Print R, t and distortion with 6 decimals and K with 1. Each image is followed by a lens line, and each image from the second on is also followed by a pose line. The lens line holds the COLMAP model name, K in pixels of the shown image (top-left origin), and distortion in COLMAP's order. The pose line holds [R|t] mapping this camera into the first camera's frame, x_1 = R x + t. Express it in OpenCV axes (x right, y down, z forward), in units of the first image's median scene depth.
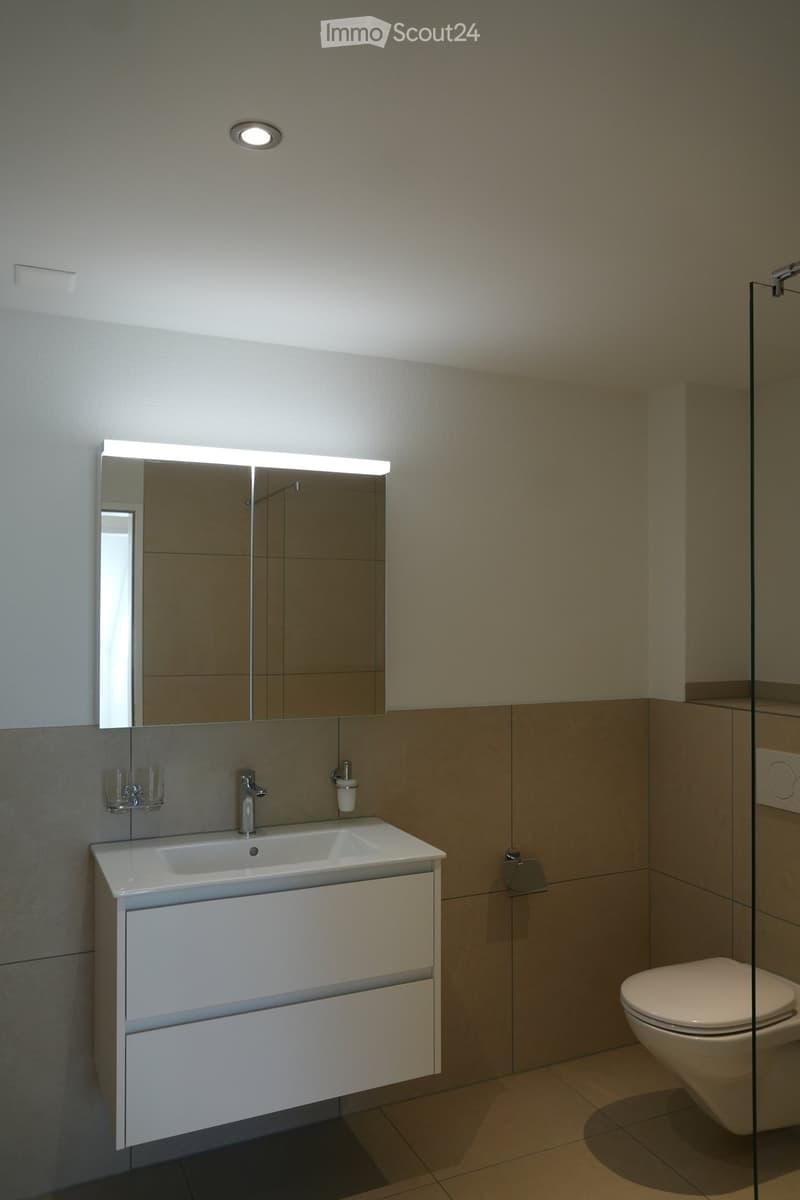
lens RADIAL K [[910.6, 0, 394.9], [0, 910.6, 580.8], [0, 0, 1]] dist [-0.076410, 0.094258]
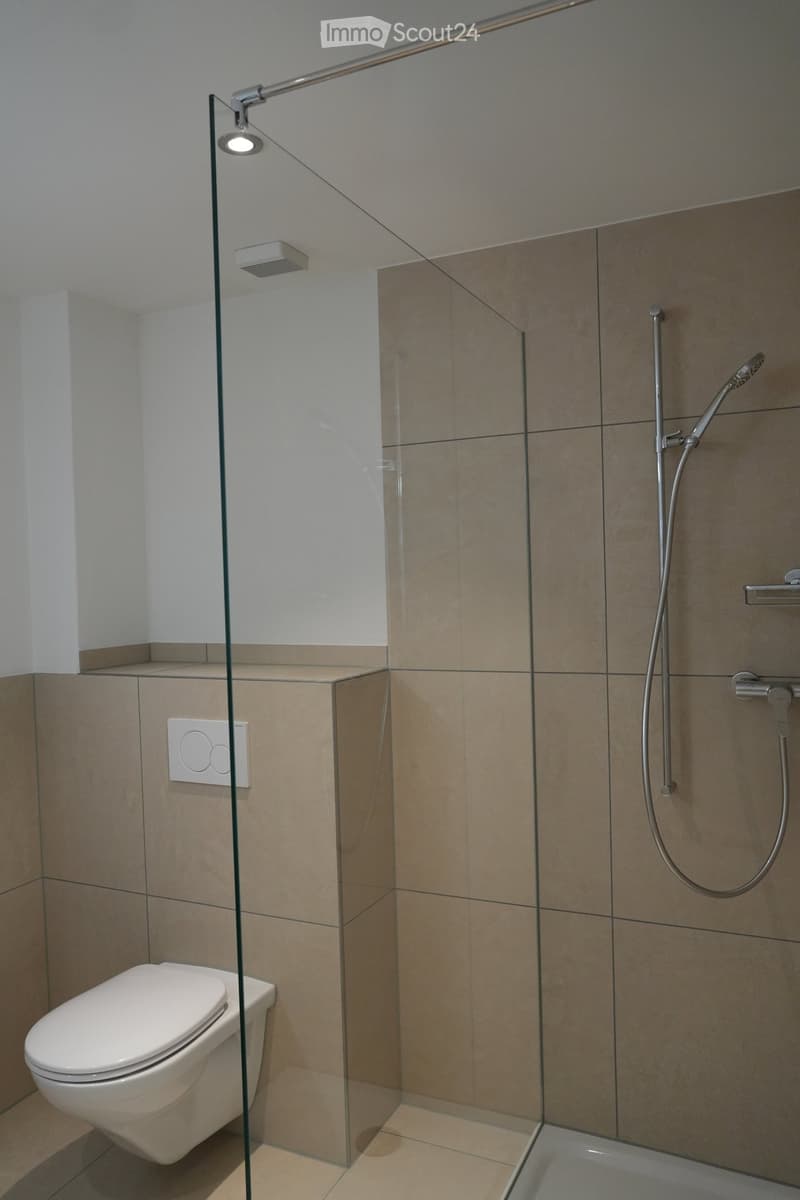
lens RADIAL K [[910.6, 0, 394.9], [0, 910.6, 580.8], [0, 0, 1]] dist [-0.076410, 0.094258]
pose [[0.768686, -0.039015, 0.638435, 0.017169], [0.015686, 0.998988, 0.042162, 0.019516], [-0.639434, -0.022395, 0.768520, 0.190379]]
